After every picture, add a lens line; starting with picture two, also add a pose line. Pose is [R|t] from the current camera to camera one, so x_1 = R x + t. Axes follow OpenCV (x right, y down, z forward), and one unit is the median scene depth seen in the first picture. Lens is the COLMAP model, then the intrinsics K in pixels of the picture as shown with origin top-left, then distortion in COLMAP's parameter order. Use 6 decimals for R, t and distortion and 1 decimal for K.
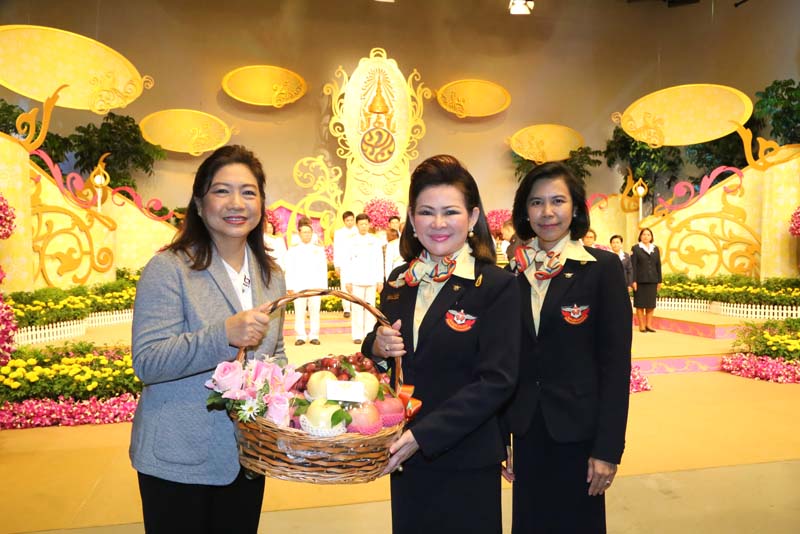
lens RADIAL K [[649.0, 0, 400.0], [0, 649.0, 267.0], [0, 0, 1]] dist [-0.000795, -0.001441]
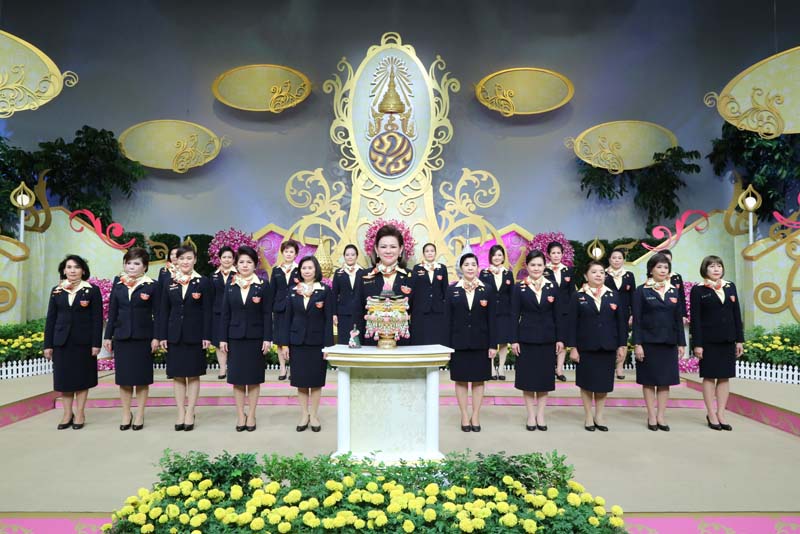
lens RADIAL K [[645.9, 0, 400.0], [0, 645.9, 267.0], [0, 0, 1]] dist [-0.000263, 0.008904]
pose [[0.978037, 0.000442, -0.208432, 0.141452], [-0.010490, 0.998835, -0.047106, -0.012203], [0.208169, 0.048258, 0.976902, 0.240429]]
